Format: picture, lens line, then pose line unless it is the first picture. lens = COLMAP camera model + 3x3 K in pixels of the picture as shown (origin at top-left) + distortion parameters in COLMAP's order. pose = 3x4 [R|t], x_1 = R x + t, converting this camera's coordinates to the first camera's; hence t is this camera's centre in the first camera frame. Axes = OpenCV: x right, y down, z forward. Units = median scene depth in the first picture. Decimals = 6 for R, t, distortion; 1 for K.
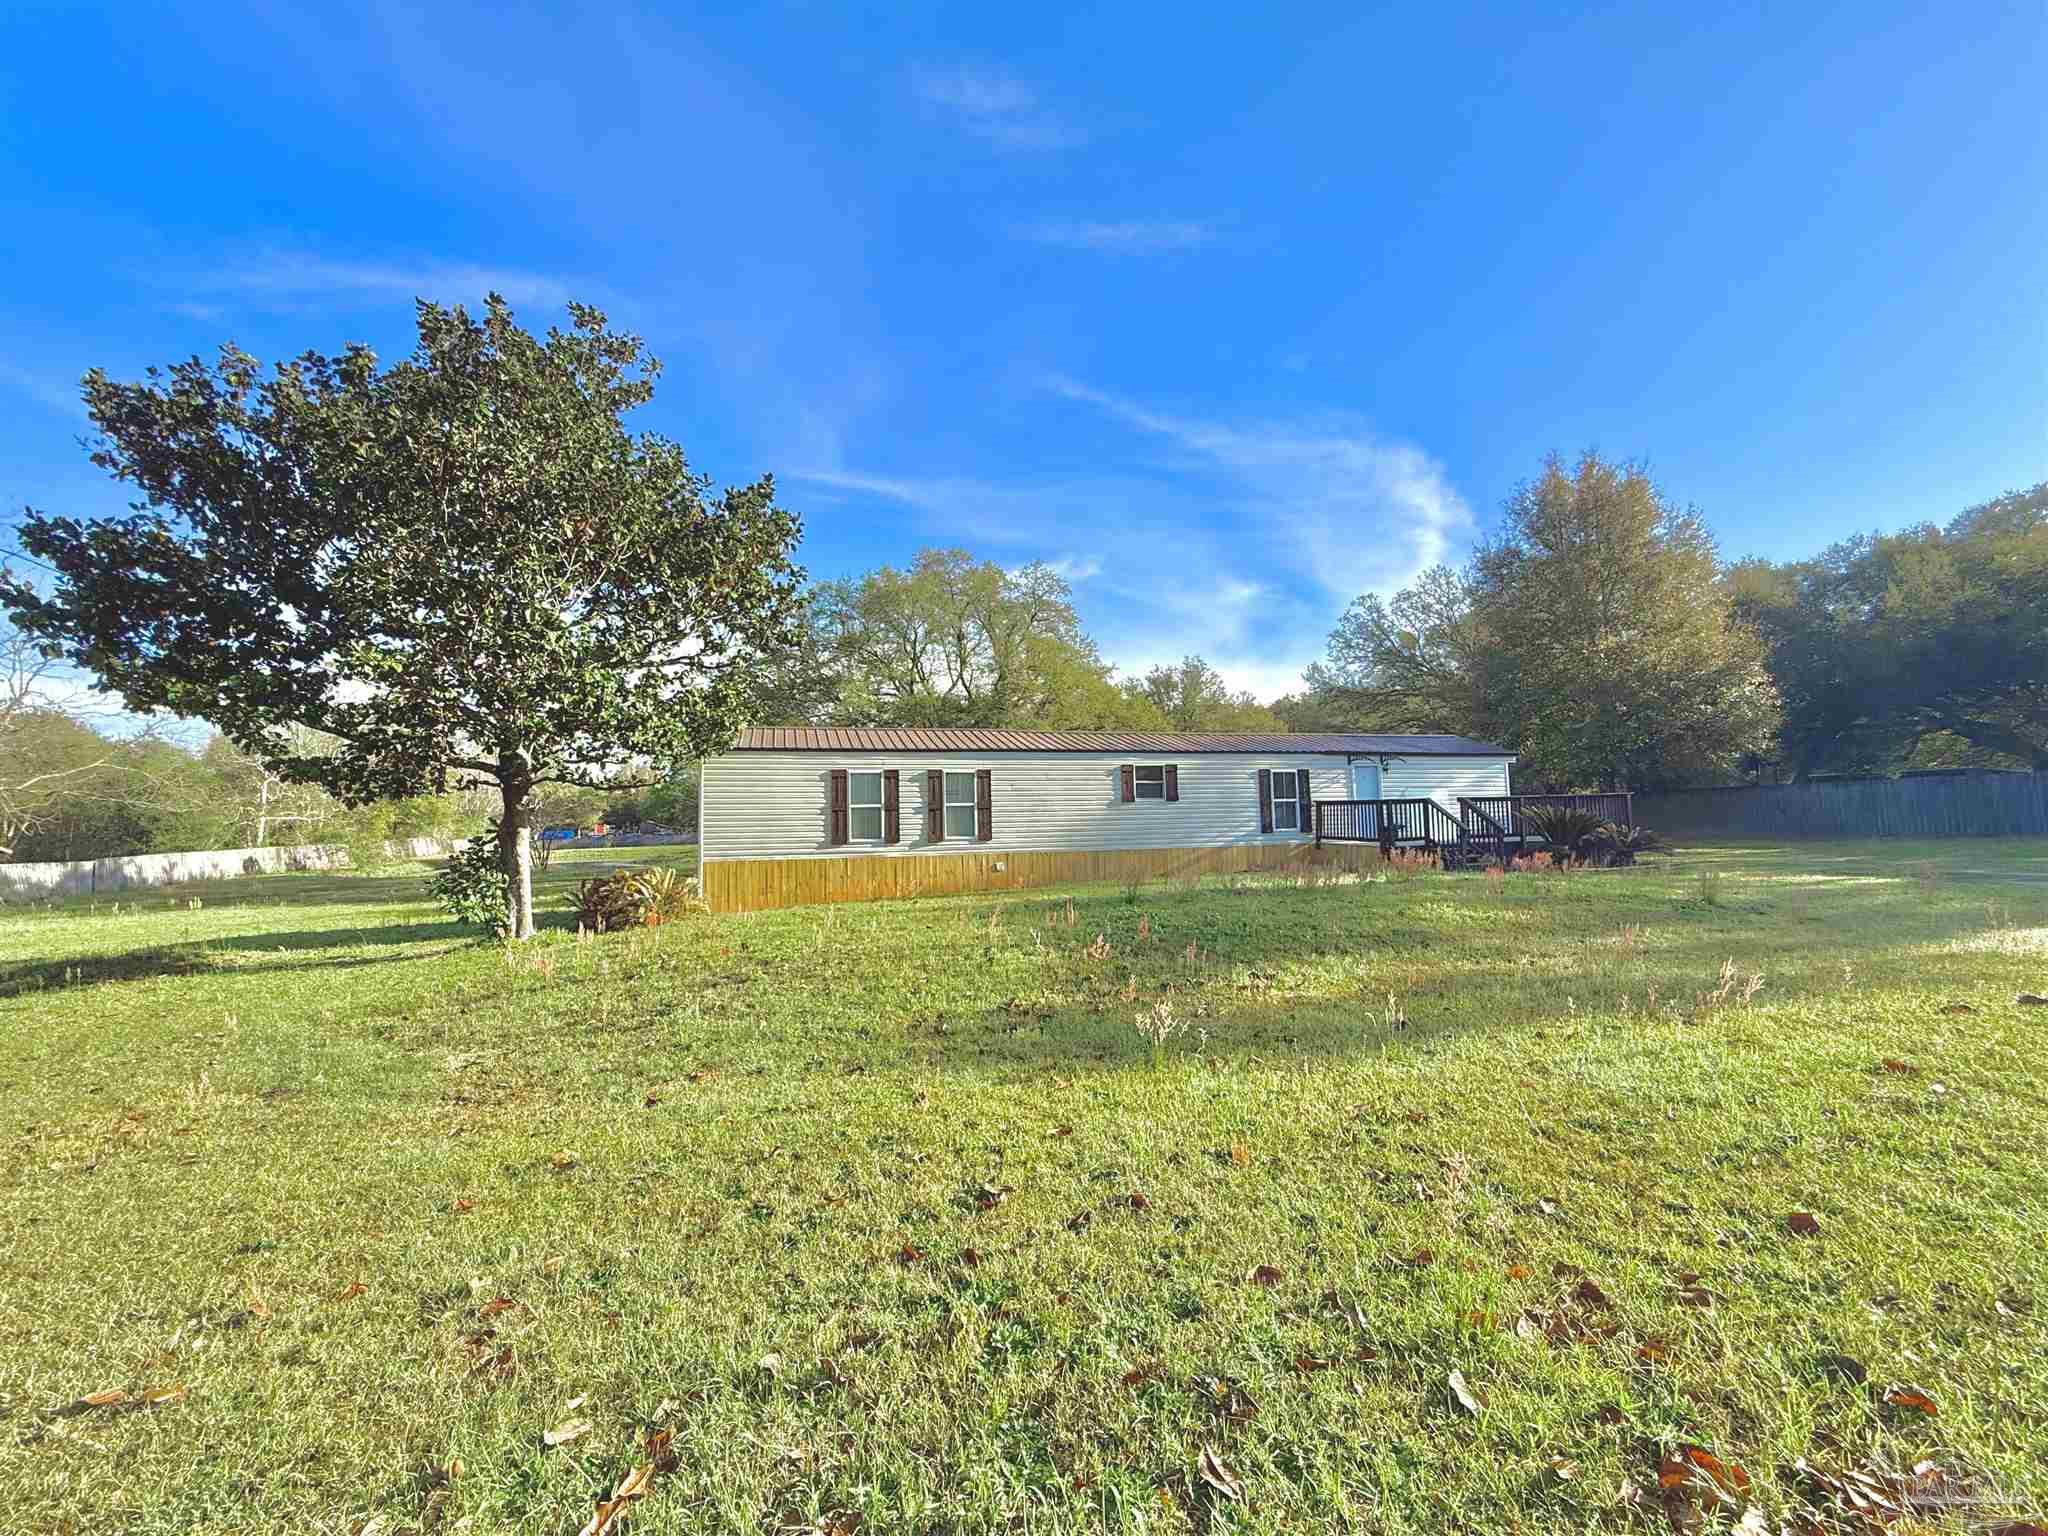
lens RADIAL K [[815.8, 0, 1017.6], [0, 815.8, 768.8], [0, 0, 1]] dist [0.000376, -0.000074]
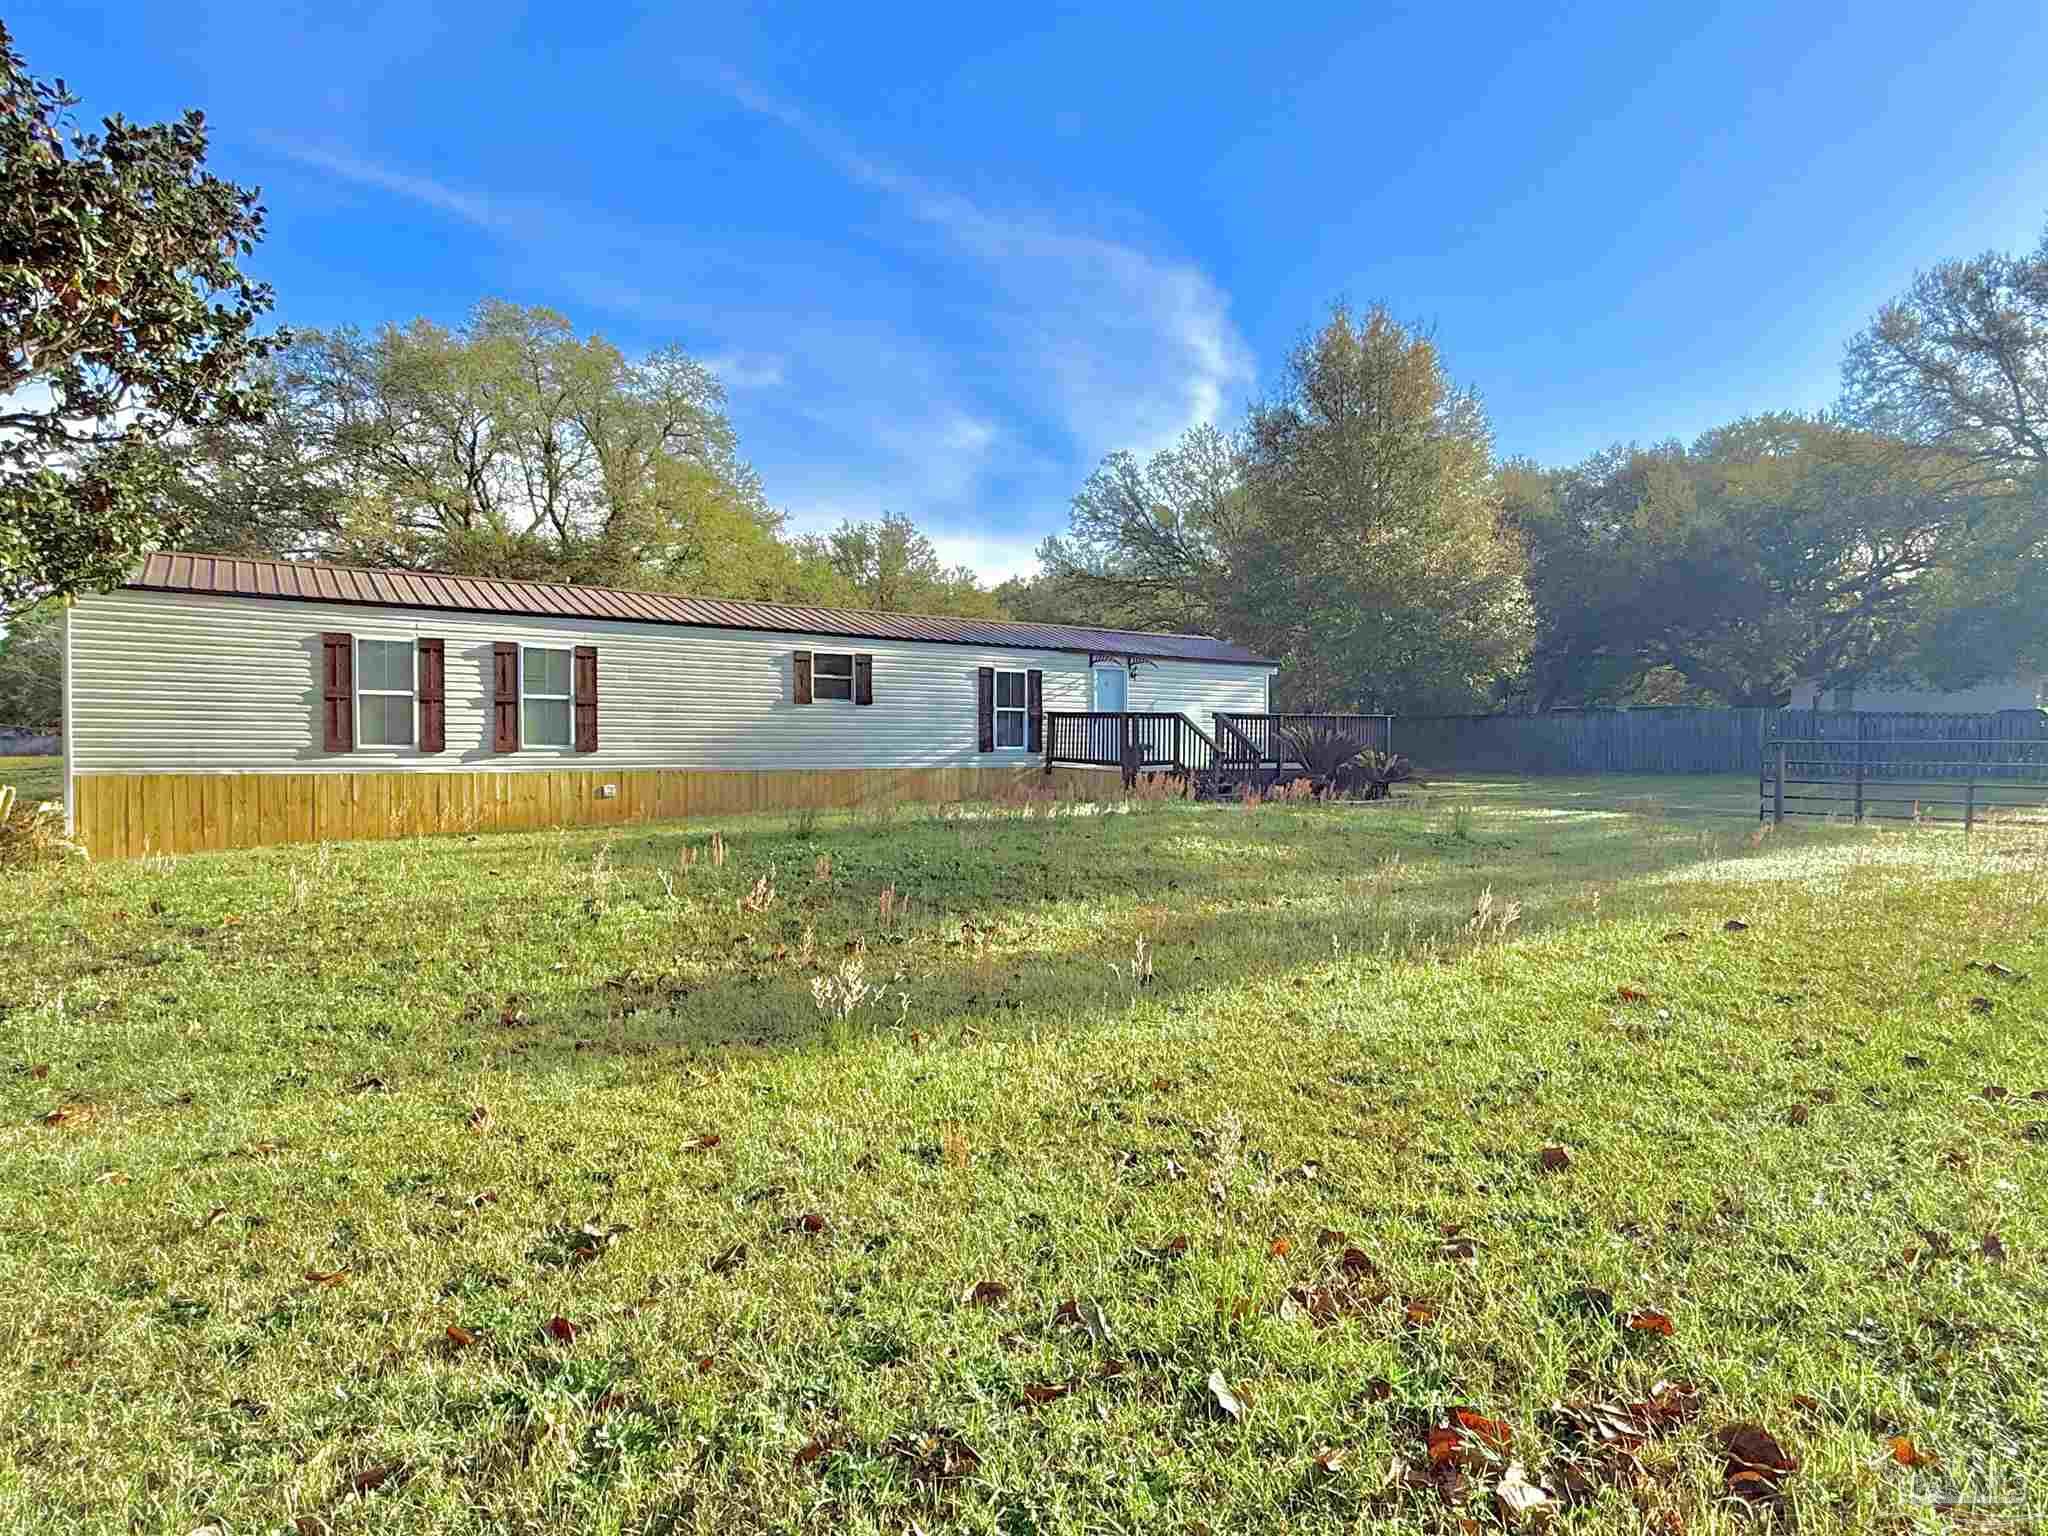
lens RADIAL K [[1118.1, 0, 1027.4], [0, 1118.1, 772.2], [0, 0, 1]] dist [0.001531, -0.000463]
pose [[0.943562, 0.017860, 0.330714, -0.001419], [-0.048615, 0.995198, 0.084957, 0.008615], [-0.327609, -0.096240, 0.939899, 0.010681]]
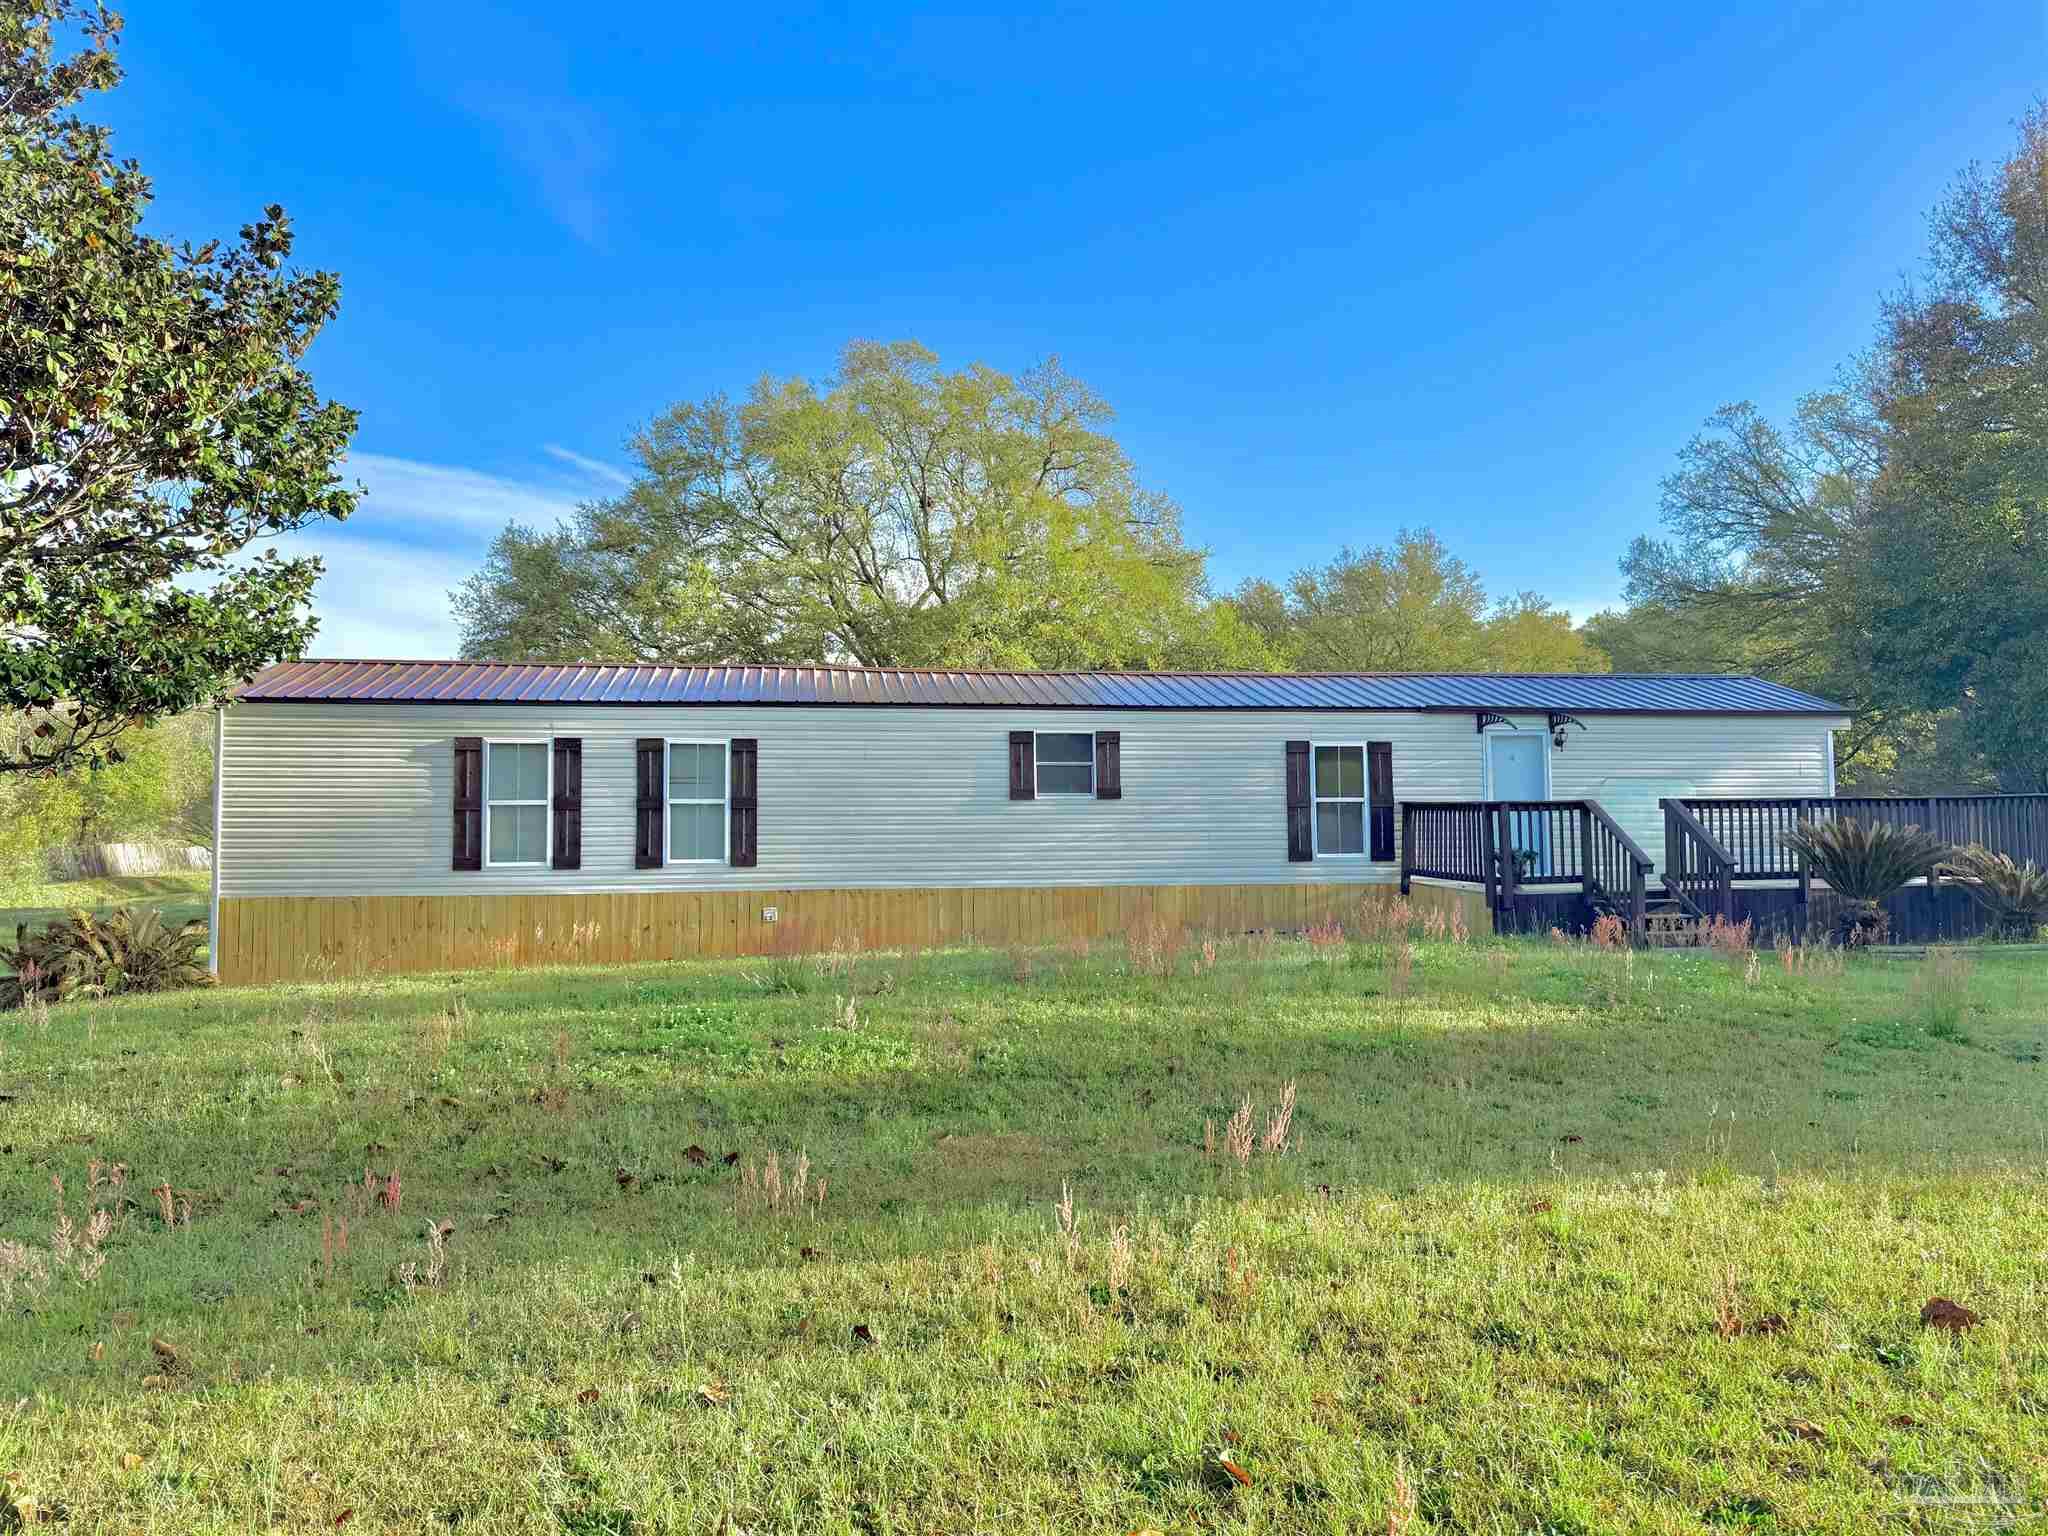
lens RADIAL K [[1439.7, 0, 1023.4], [0, 1439.7, 723.8], [0, 0, 1]] dist [0.051481, -0.001255]
pose [[0.992845, 0.005750, -0.119270, 0.271525], [-0.006450, 0.999964, -0.005487, -0.004478], [0.119235, 0.006217, 0.992847, 0.056784]]
